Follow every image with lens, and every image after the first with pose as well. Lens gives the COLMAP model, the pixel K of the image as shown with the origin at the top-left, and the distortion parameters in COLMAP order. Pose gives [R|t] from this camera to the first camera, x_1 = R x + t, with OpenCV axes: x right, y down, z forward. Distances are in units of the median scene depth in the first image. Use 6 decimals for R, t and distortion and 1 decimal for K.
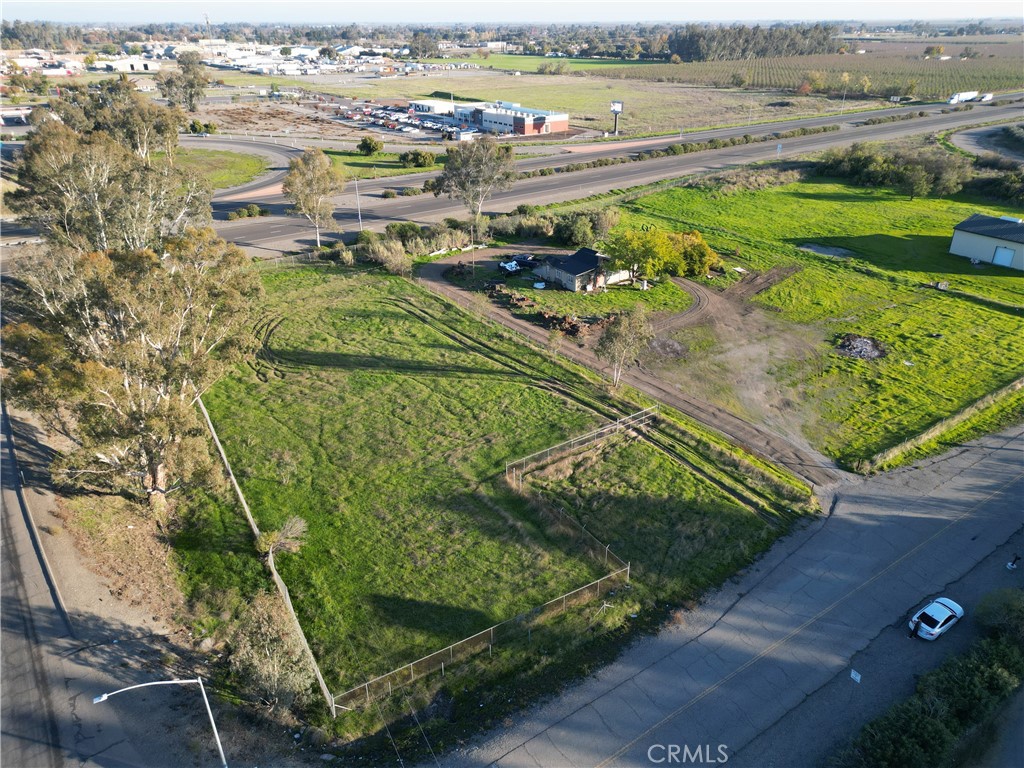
lens RADIAL K [[711.3, 0, 512.0], [0, 711.3, 384.0], [0, 0, 1]] dist [0.089382, -0.094680]
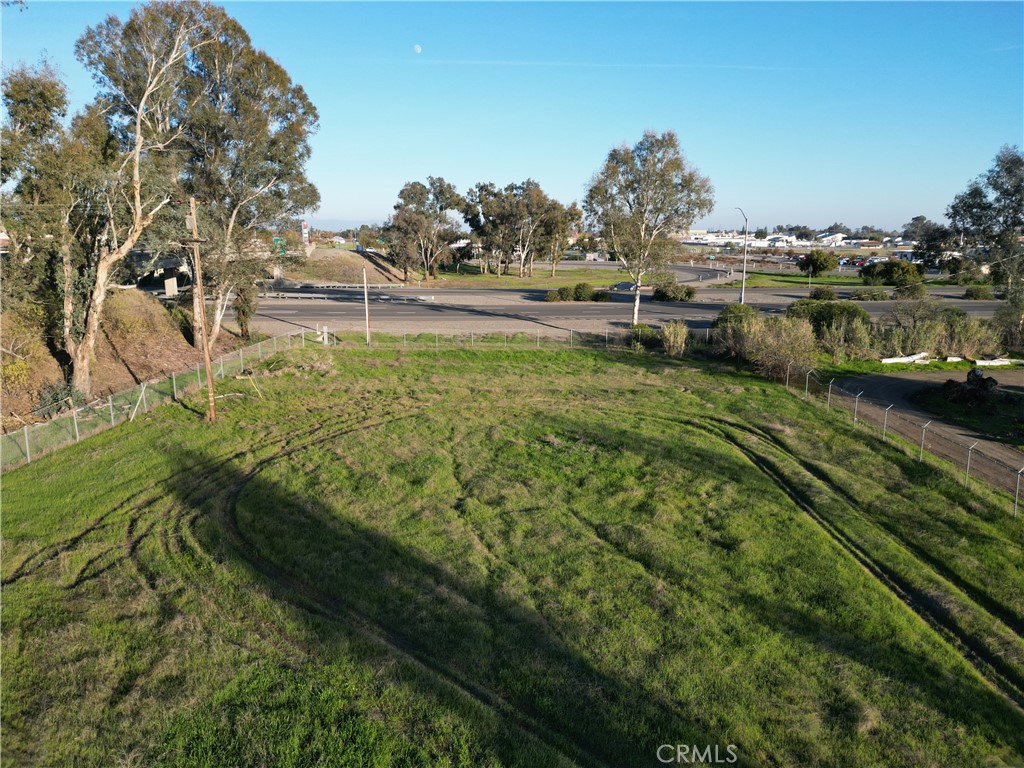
lens RADIAL K [[711.3, 0, 512.0], [0, 711.3, 384.0], [0, 0, 1]] dist [0.089382, -0.094680]
pose [[0.815609, 0.125104, -0.564917, -0.079305], [-0.265655, 0.948322, -0.173532, -0.064769], [0.514014, 0.291607, 0.806694, 0.850218]]
